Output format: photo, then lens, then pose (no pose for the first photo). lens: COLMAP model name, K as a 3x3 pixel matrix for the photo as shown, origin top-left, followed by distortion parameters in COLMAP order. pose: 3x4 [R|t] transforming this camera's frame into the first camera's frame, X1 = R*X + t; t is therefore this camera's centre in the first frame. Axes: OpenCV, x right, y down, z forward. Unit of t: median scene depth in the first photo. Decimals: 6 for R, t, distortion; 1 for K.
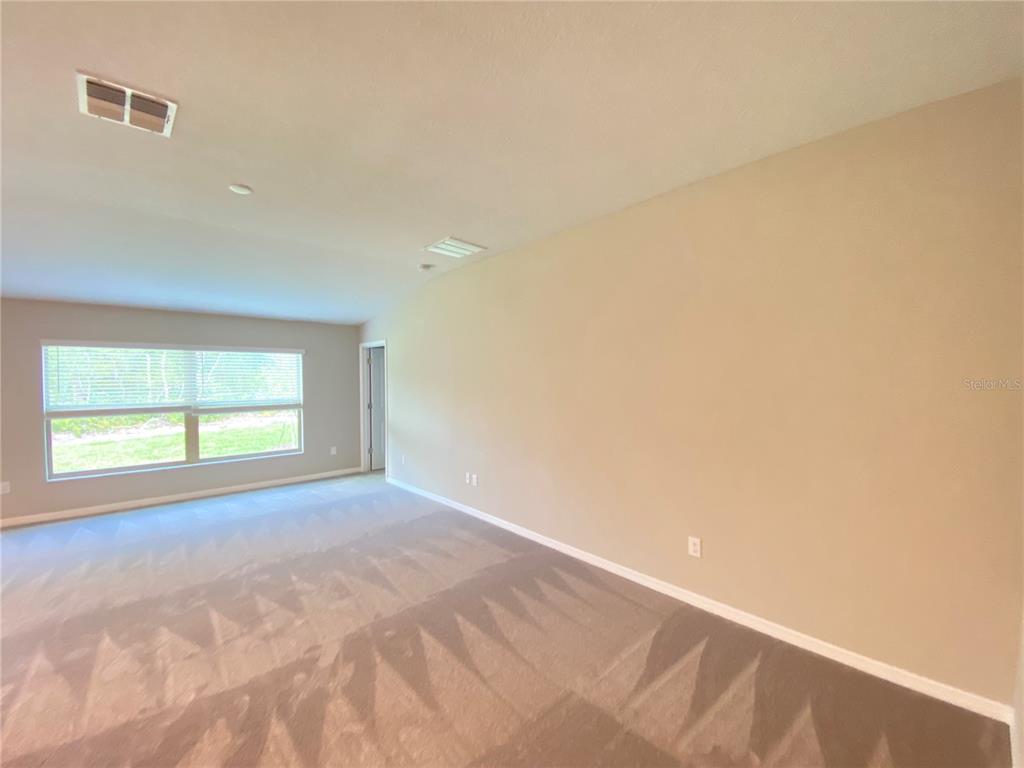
lens RADIAL K [[413.7, 0, 512.0], [0, 413.7, 384.0], [0, 0, 1]] dist [0.012482, -0.016681]
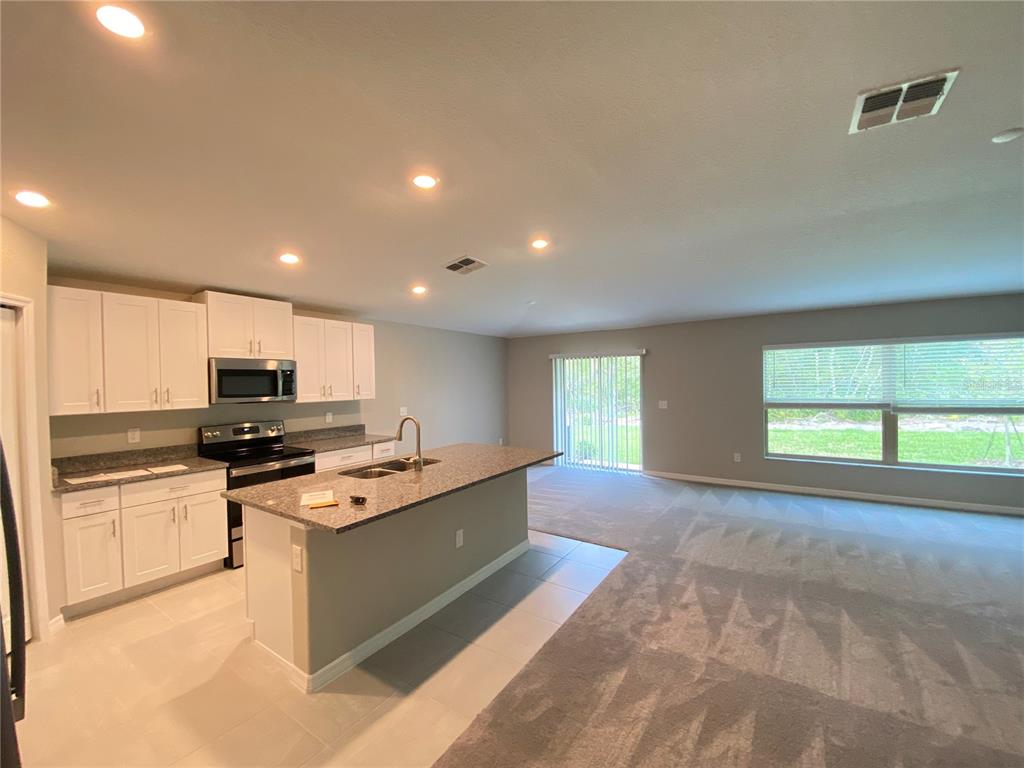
lens RADIAL K [[413.7, 0, 512.0], [0, 413.7, 384.0], [0, 0, 1]] dist [0.012482, -0.016681]
pose [[0.232444, 0.006407, -0.972589, -0.071006], [0.002324, 0.999972, 0.007143, -0.000839], [0.972607, -0.003921, 0.232422, -0.059251]]
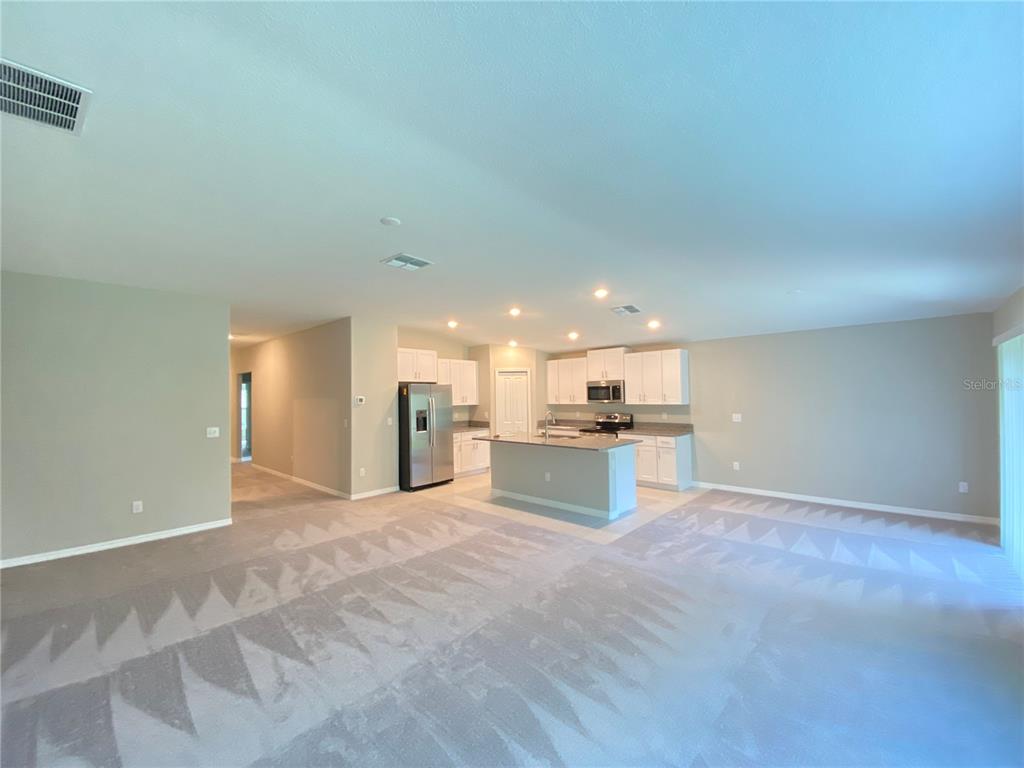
lens RADIAL K [[413.7, 0, 512.0], [0, 413.7, 384.0], [0, 0, 1]] dist [0.012482, -0.016681]
pose [[-0.998386, 0.018230, -0.053786, -0.559243], [0.019003, 0.999723, -0.013898, -0.017373], [0.053518, -0.014897, -0.998456, 1.251893]]
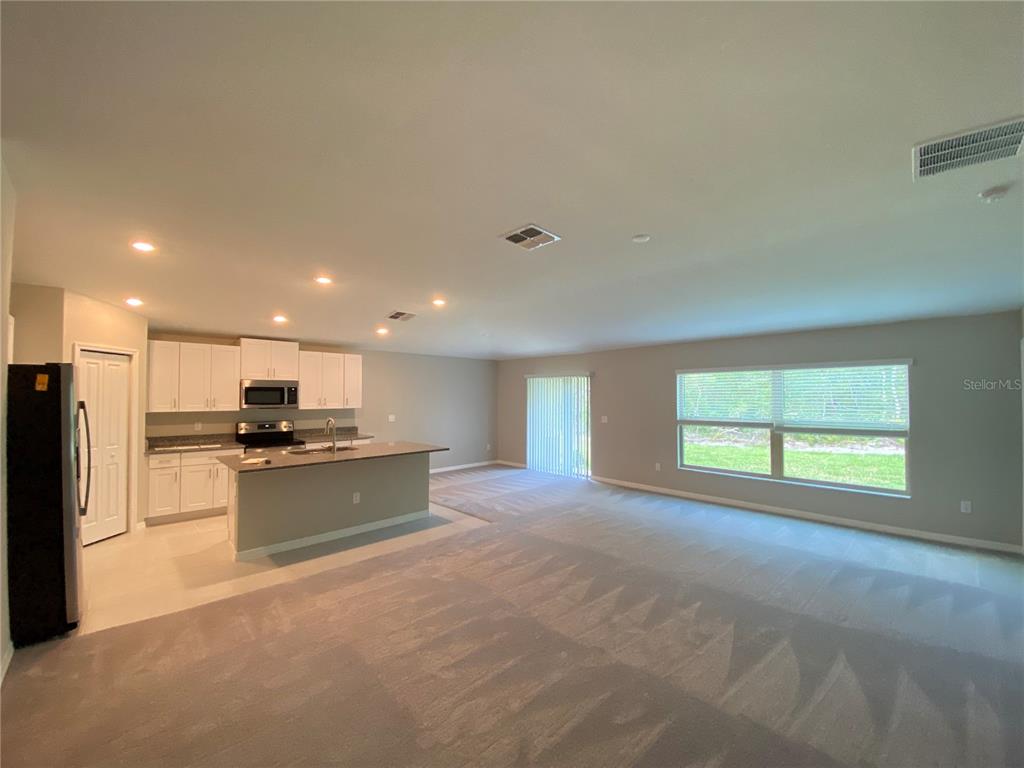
lens RADIAL K [[413.7, 0, 512.0], [0, 413.7, 384.0], [0, 0, 1]] dist [0.012482, -0.016681]
pose [[0.015909, -0.025087, -0.999559, 0.305075], [-0.014234, 0.999578, -0.025314, -0.012549], [0.999772, 0.014631, 0.015545, 0.369172]]
